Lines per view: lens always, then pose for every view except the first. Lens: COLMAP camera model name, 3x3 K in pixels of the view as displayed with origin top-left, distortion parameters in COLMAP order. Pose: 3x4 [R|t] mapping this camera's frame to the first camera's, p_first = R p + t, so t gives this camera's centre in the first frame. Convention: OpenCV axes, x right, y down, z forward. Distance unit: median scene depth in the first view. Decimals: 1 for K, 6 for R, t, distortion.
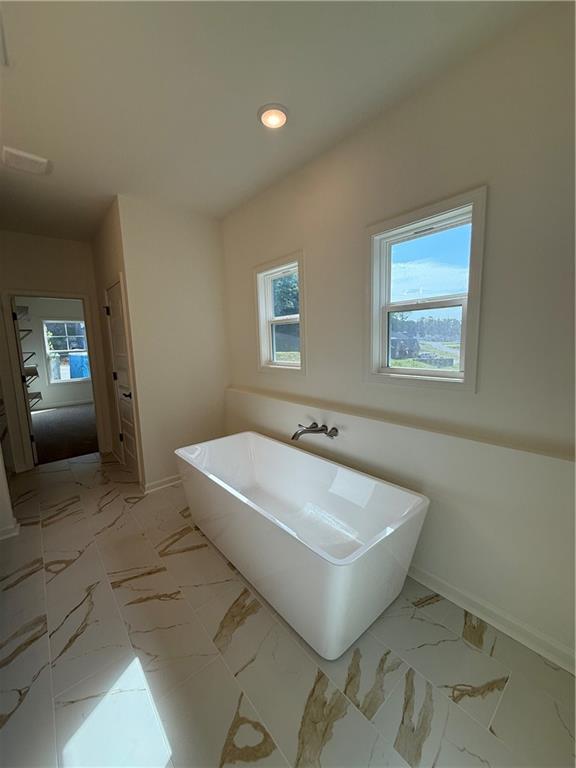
lens RADIAL K [[304.3, 0, 290.3], [0, 304.3, 383.4], [0, 0, 1]] dist [-0.000497, -0.000007]
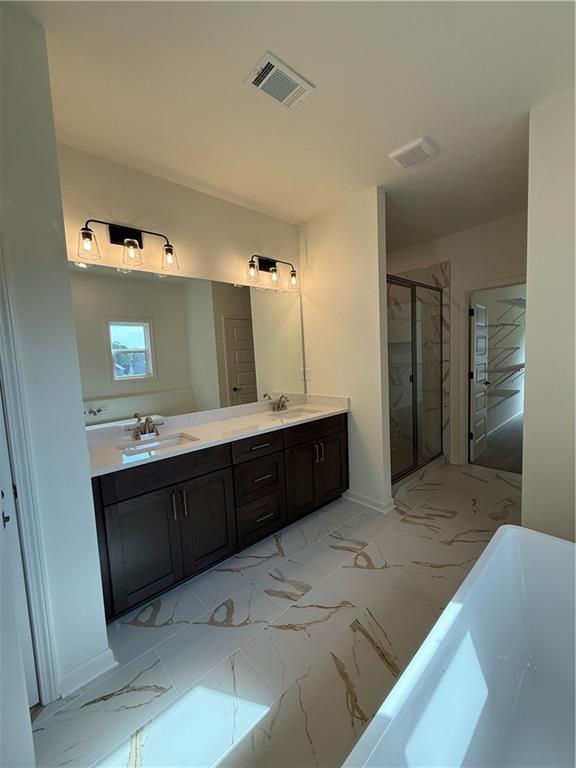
lens RADIAL K [[304.3, 0, 289.3], [0, 304.3, 383.1], [0, 0, 1]] dist [-0.000497, -0.000007]
pose [[0.025942, 0.116628, -0.992837, 0.171522], [-0.089040, 0.989493, 0.113908, -0.084511], [0.995690, 0.085448, 0.036054, 0.647298]]
